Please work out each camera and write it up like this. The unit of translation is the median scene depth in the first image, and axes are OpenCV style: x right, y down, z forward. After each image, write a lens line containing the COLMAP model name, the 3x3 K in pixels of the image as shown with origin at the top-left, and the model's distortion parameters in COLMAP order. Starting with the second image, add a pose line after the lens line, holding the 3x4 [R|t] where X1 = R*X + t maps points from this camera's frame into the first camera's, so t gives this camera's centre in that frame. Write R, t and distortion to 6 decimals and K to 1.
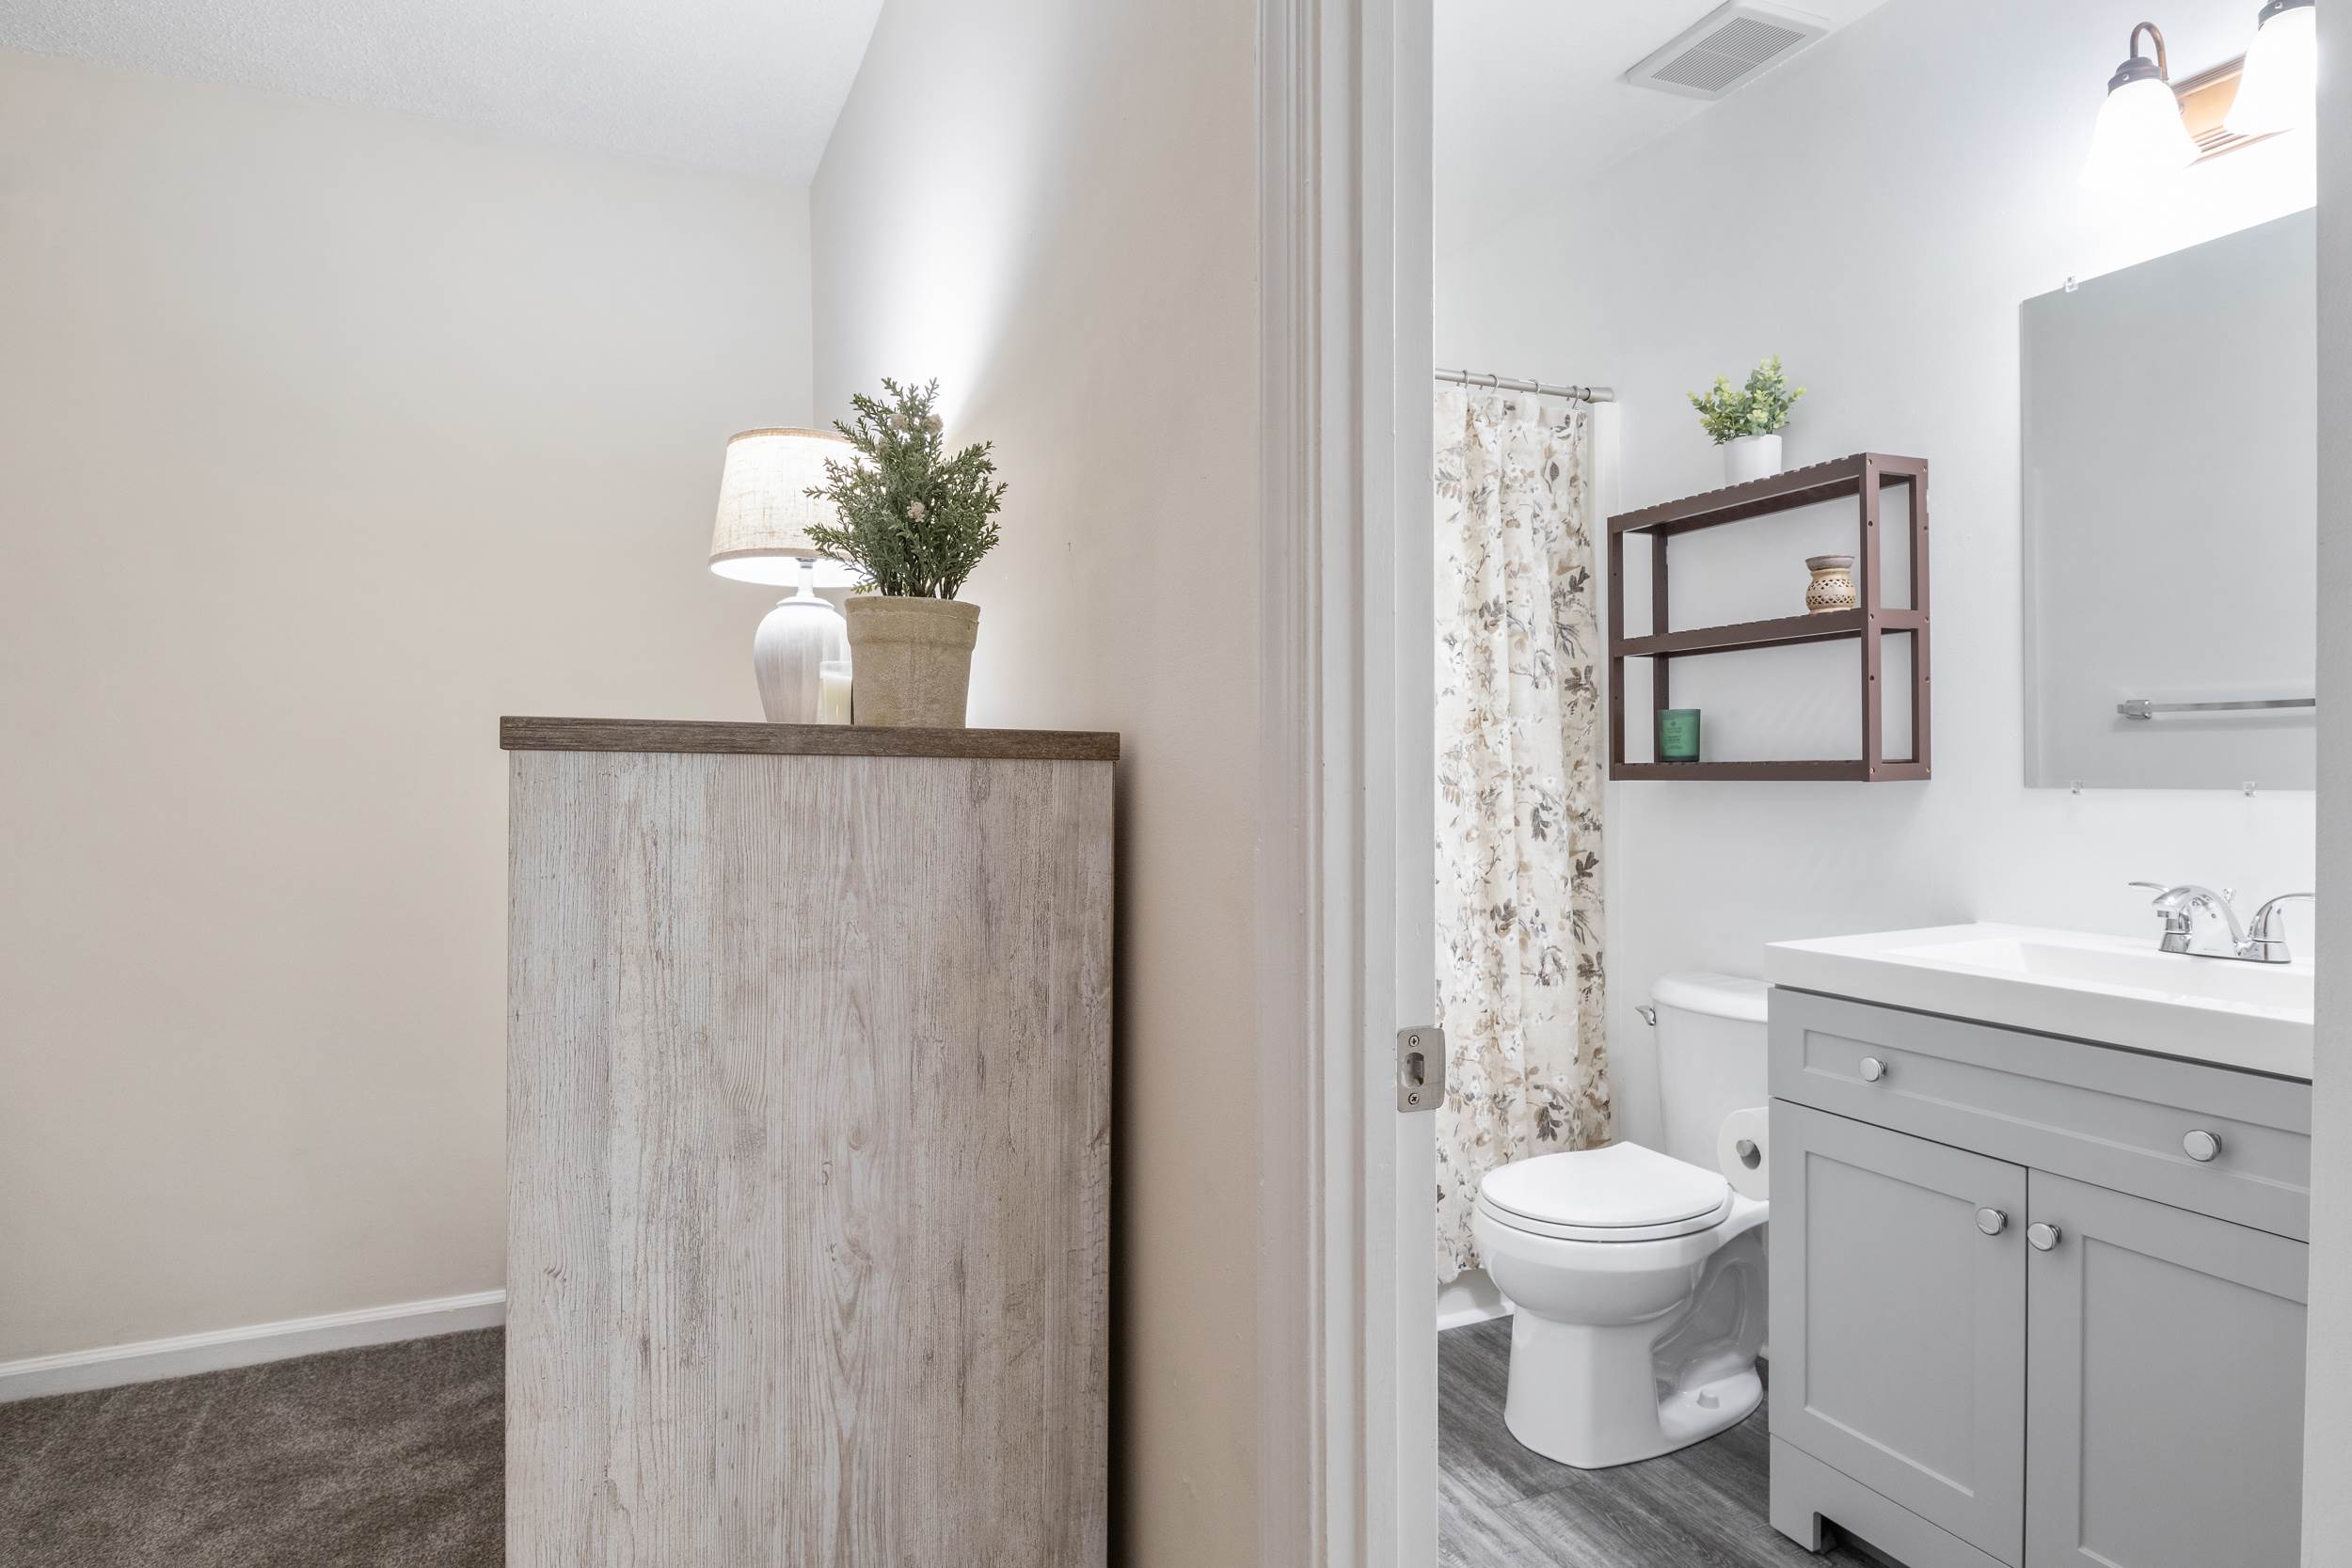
lens RADIAL K [[1276.6, 0, 1164.1], [0, 1276.6, 777.9], [0, 0, 1]] dist [-0.007699, -0.002549]
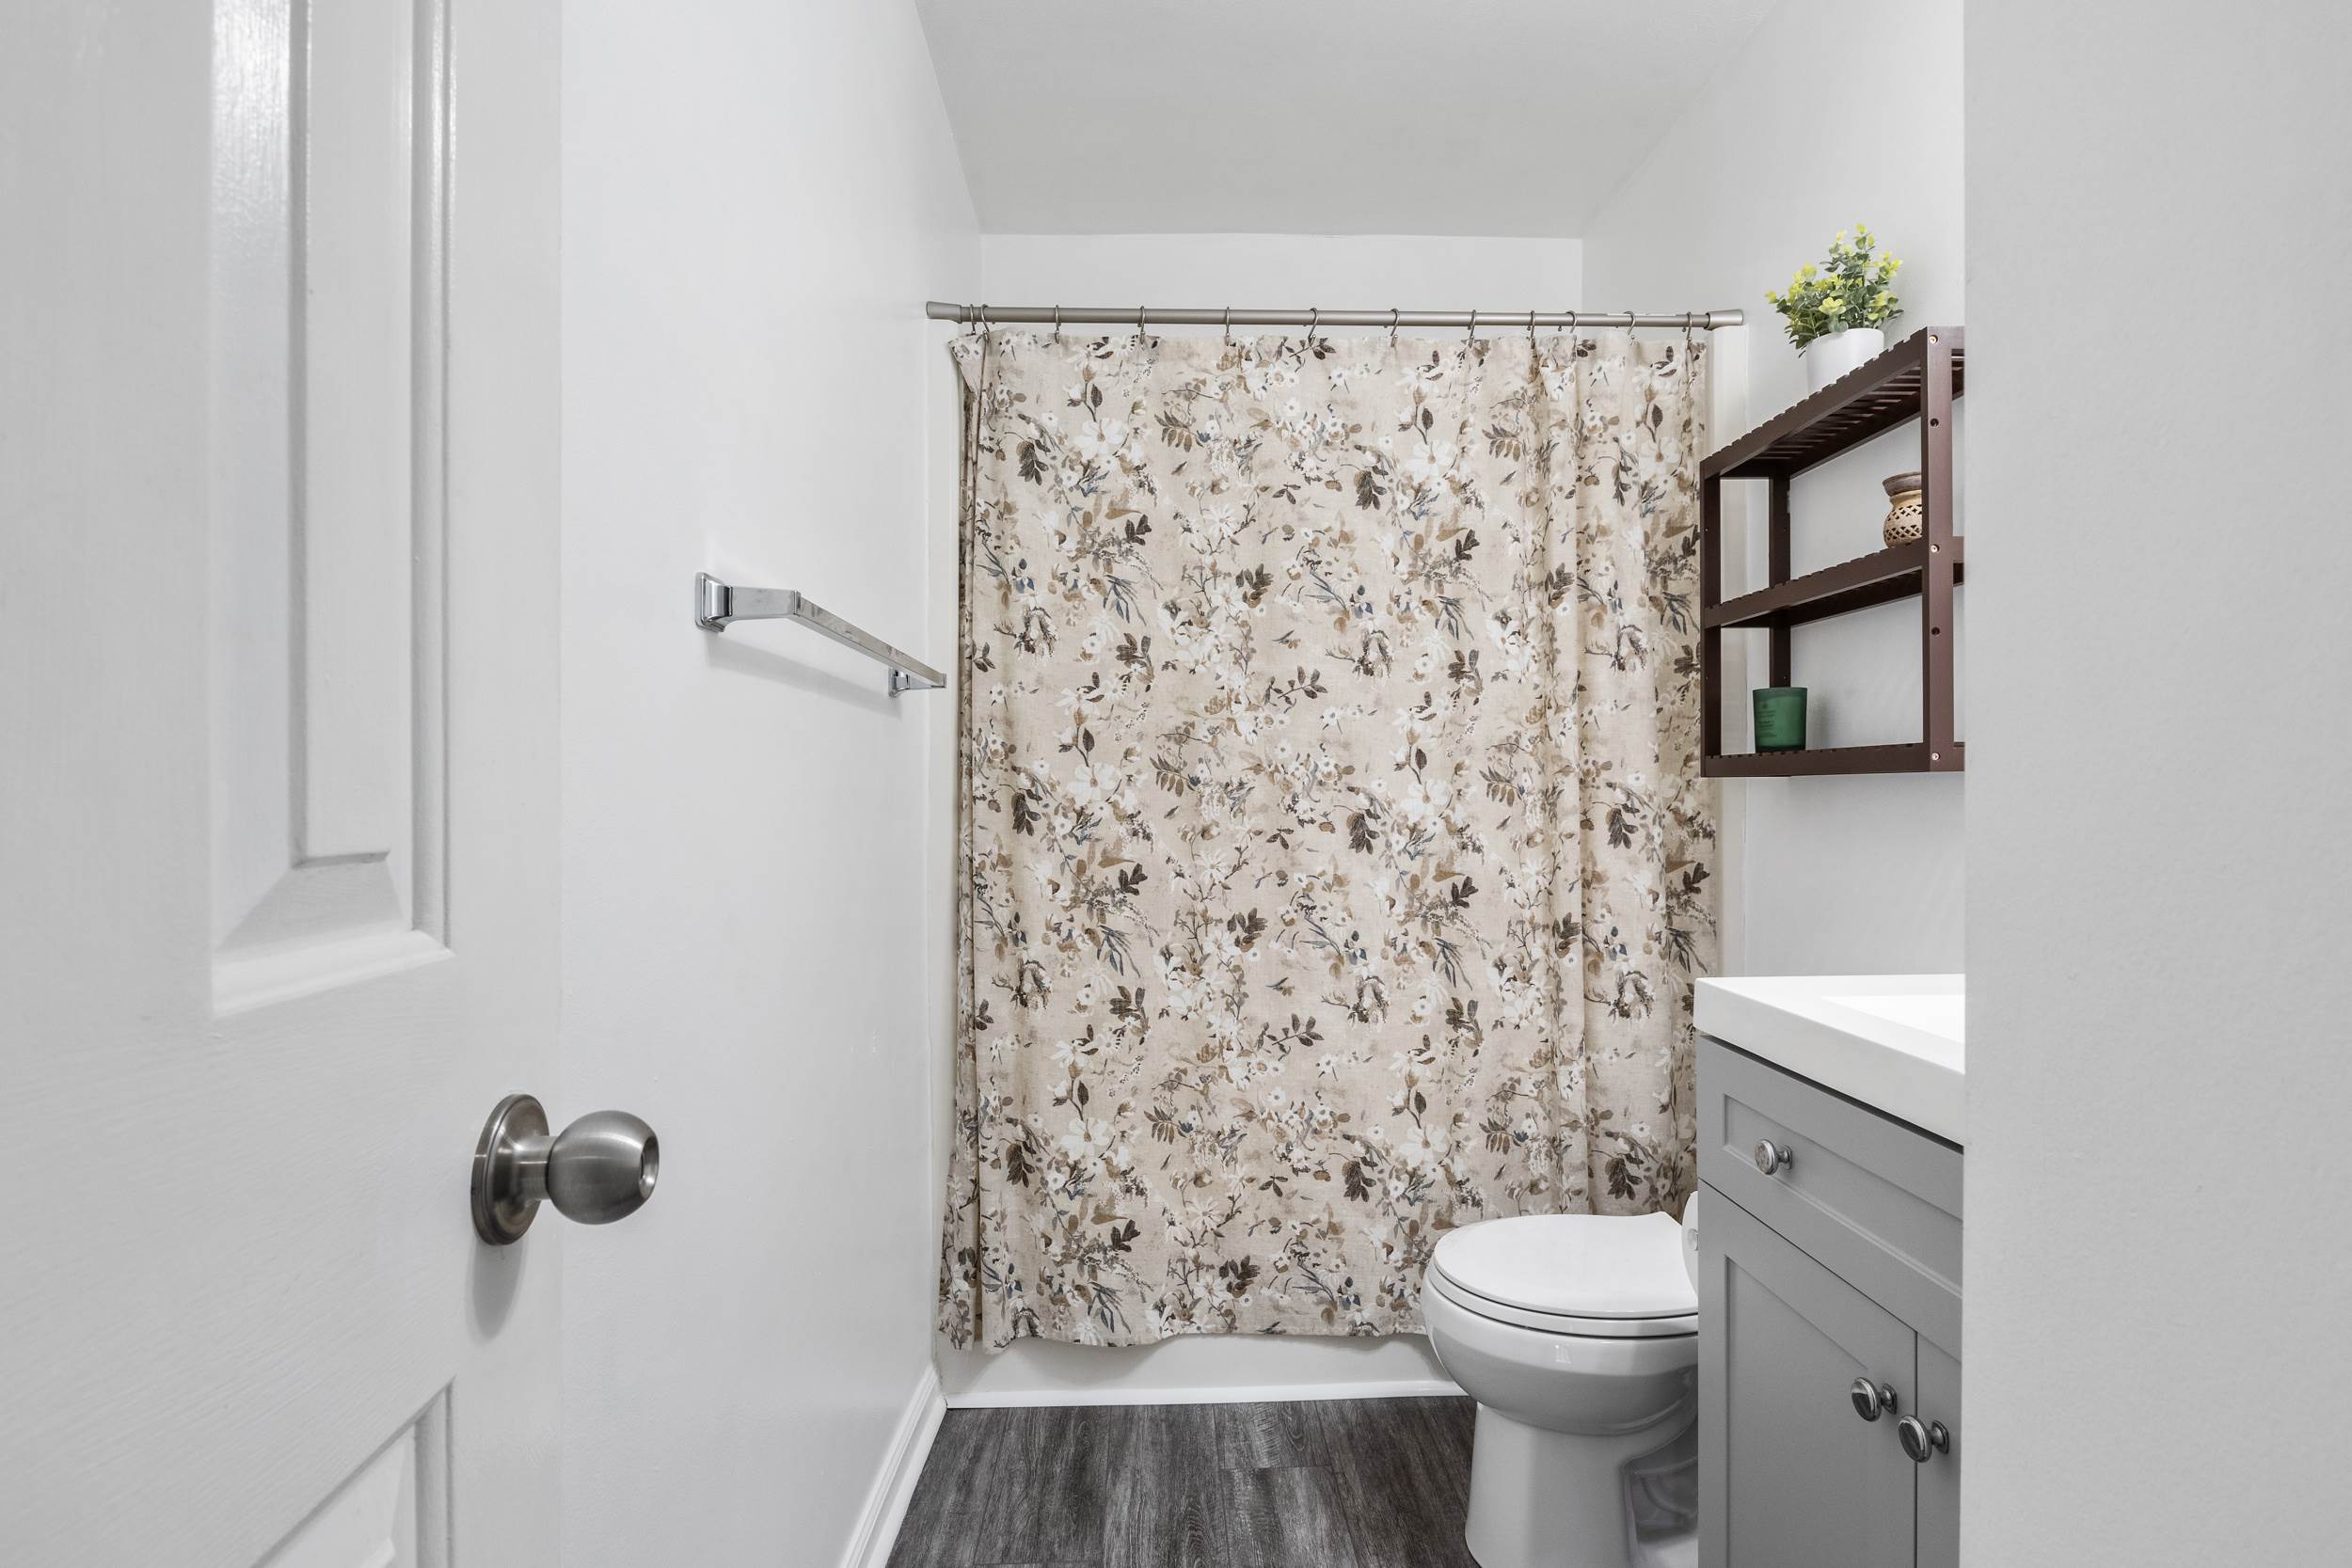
lens RADIAL K [[1158.6, 0, 1214.1], [0, 1158.6, 800.6], [0, 0, 1]] dist [-0.017557, -0.001090]
pose [[0.925090, 0.007027, -0.379683, 0.343265], [-0.005404, 0.999971, 0.005341, 0.015214], [0.379710, -0.002889, 0.925101, 0.182341]]
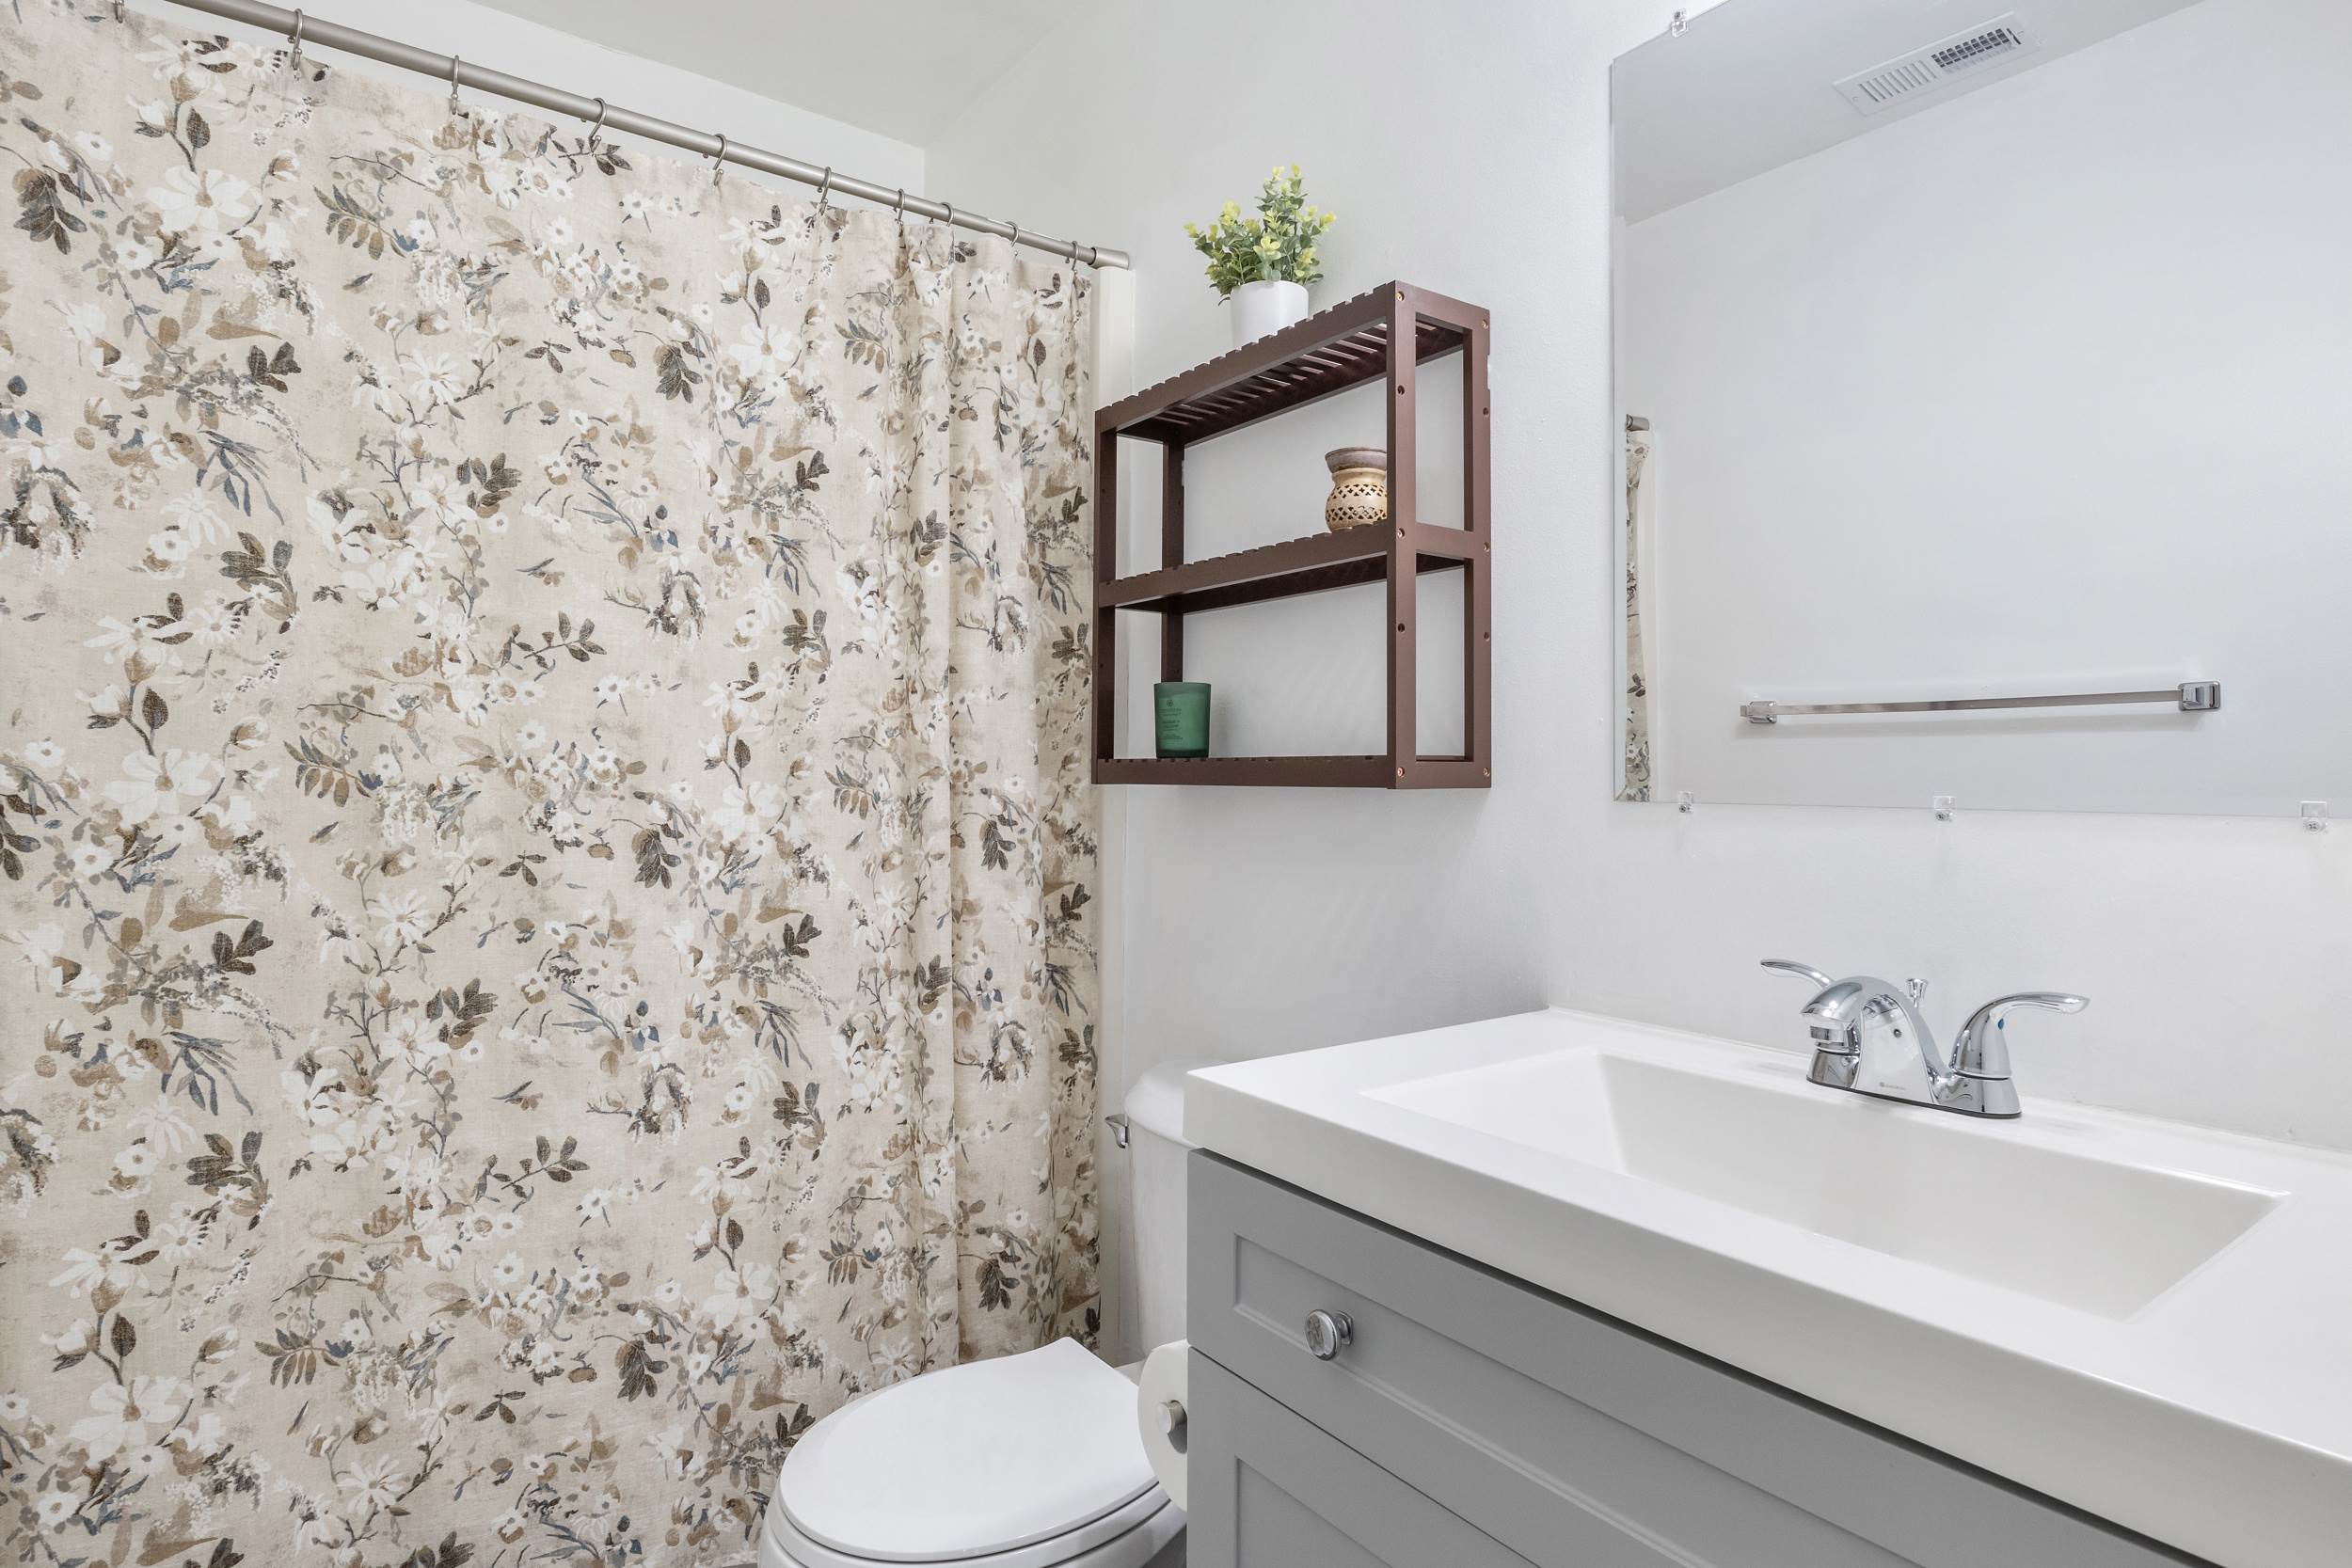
lens RADIAL K [[1191.6, 0, 1156.6], [0, 1191.6, 745.9], [0, 0, 1]] dist [-0.011004, -0.001470]
pose [[0.982075, 0.021124, 0.187303, 0.262665], [-0.015177, 0.999336, -0.033131, 0.002531], [-0.187879, 0.029694, 0.981743, 0.353224]]
